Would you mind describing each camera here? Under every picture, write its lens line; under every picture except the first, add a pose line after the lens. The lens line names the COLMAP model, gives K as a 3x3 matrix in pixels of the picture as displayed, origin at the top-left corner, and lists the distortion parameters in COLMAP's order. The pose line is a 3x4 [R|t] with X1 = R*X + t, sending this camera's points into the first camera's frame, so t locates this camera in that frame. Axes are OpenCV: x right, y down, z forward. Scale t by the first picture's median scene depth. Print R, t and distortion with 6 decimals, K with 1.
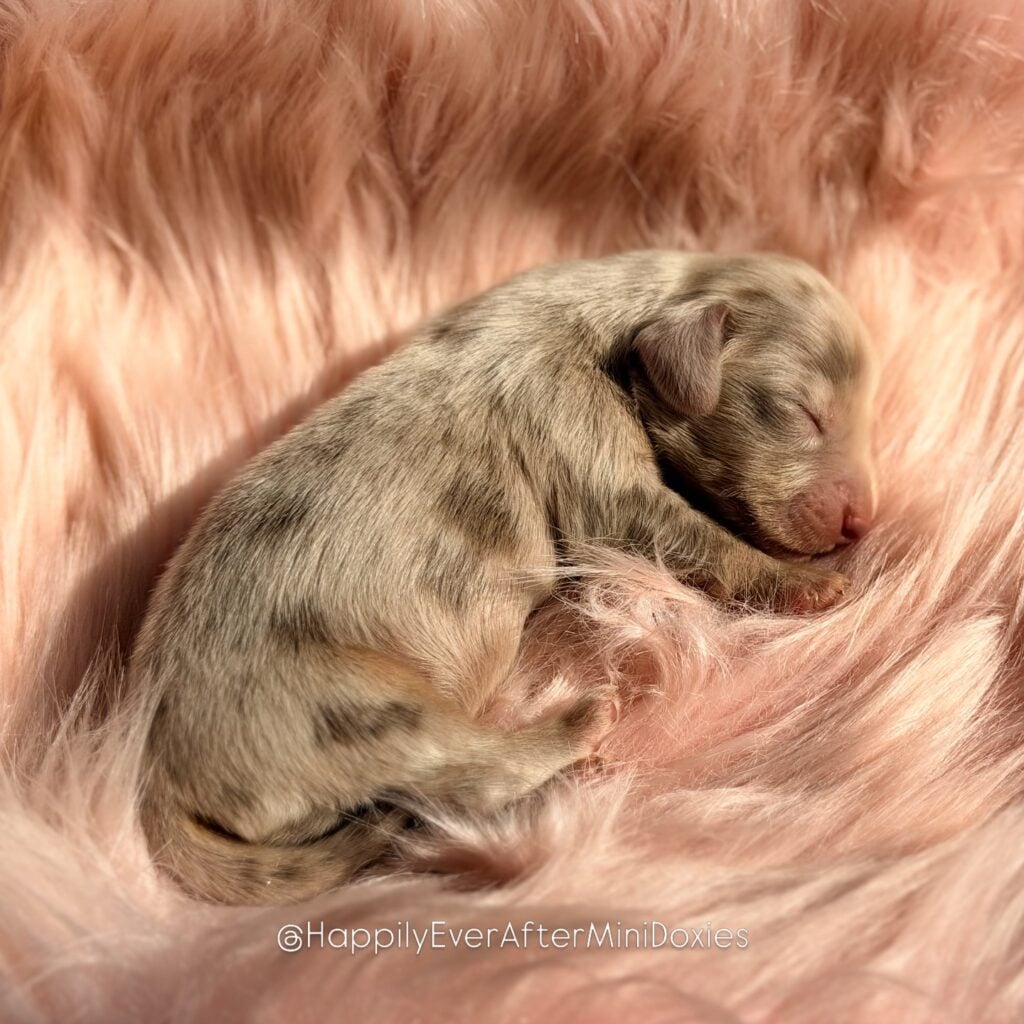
lens RADIAL K [[1405.6, 0, 512.1], [0, 1405.6, 513.0], [0, 0, 1]] dist [-0.037789, -0.033488]
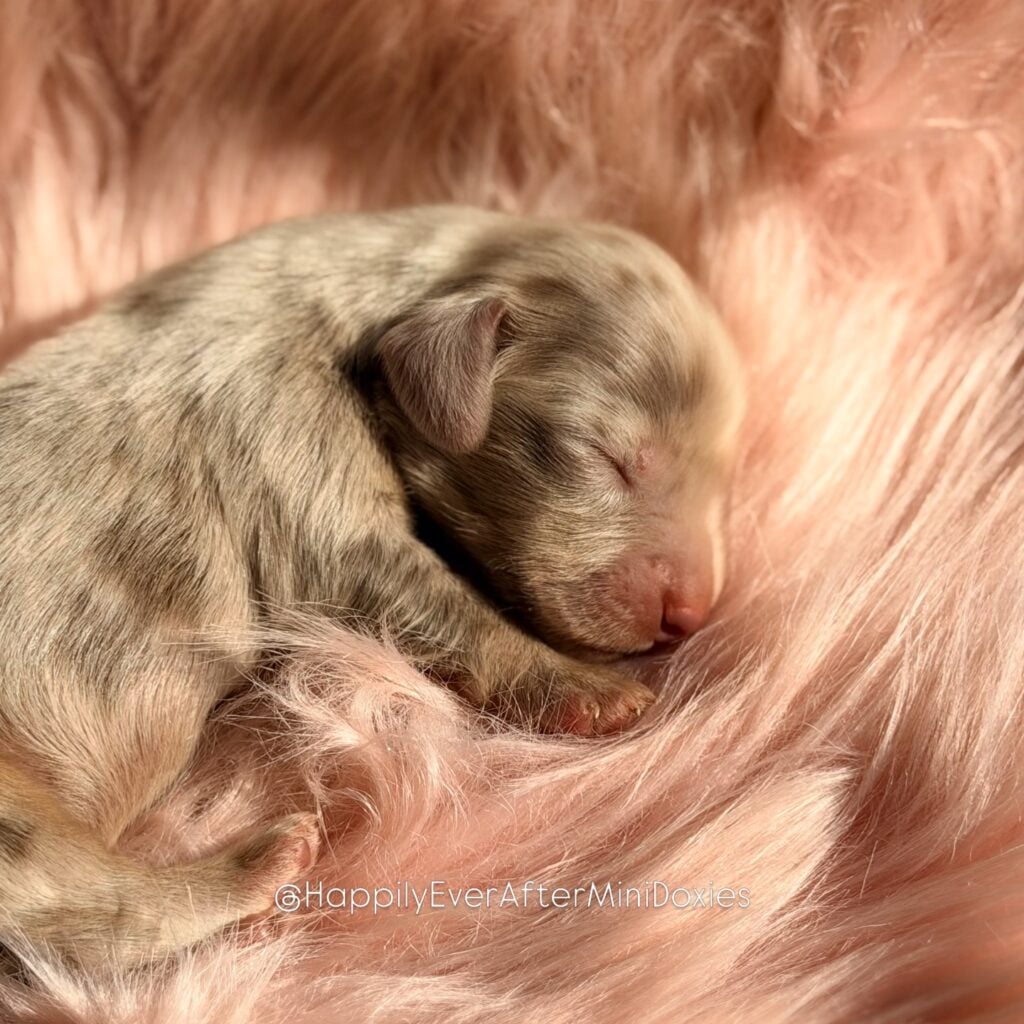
lens RADIAL K [[1405.6, 0, 512.1], [0, 1405.6, 513.0], [0, 0, 1]] dist [-0.037789, -0.033488]
pose [[0.995243, 0.077805, -0.058631, 0.202301], [-0.074079, 0.995244, 0.063259, -0.082826], [0.063274, -0.058614, 0.996273, 0.283581]]
